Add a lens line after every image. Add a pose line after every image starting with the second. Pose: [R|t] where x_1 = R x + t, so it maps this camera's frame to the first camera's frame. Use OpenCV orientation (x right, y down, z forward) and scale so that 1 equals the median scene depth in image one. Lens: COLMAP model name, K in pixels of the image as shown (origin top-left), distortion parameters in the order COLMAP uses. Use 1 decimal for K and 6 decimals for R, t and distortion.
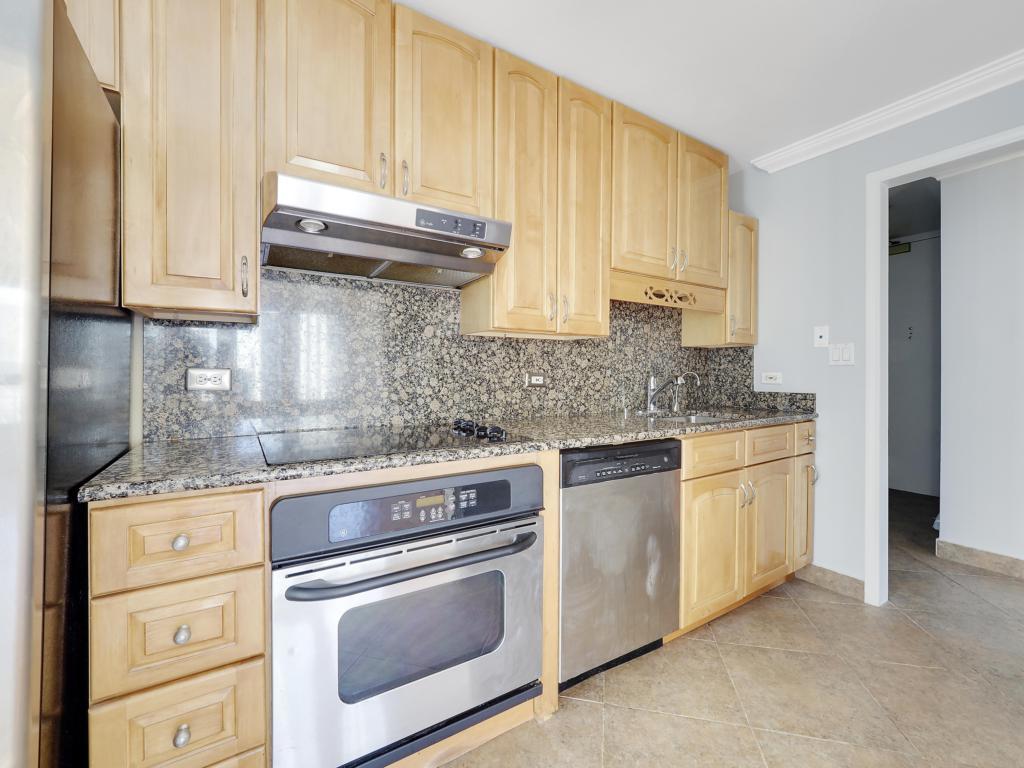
lens RADIAL K [[440.7, 0, 488.2], [0, 440.7, 377.5], [0, 0, 1]] dist [-0.005426, -0.001396]
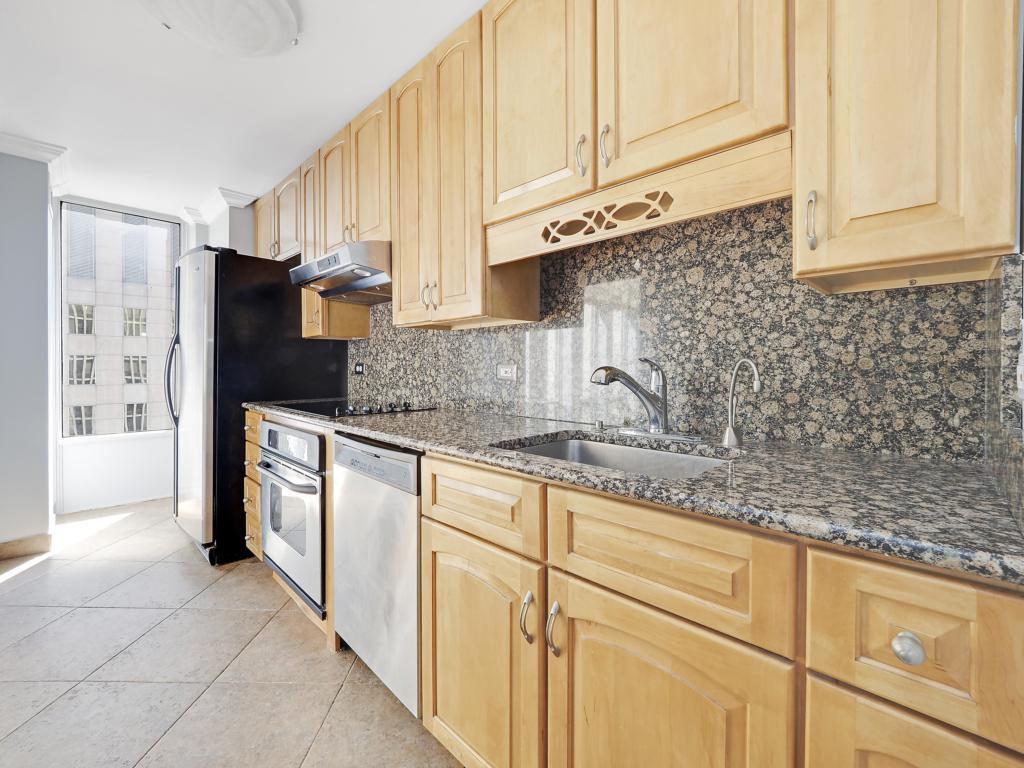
lens RADIAL K [[440.7, 0, 518.4], [0, 440.7, 373.3], [0, 0, 1]] dist [-0.005426, -0.001396]
pose [[0.240906, 0.009147, -0.970505, 1.026487], [-0.013651, 0.999889, 0.006035, 0.002292], [0.970452, 0.011795, 0.241004, 0.865552]]
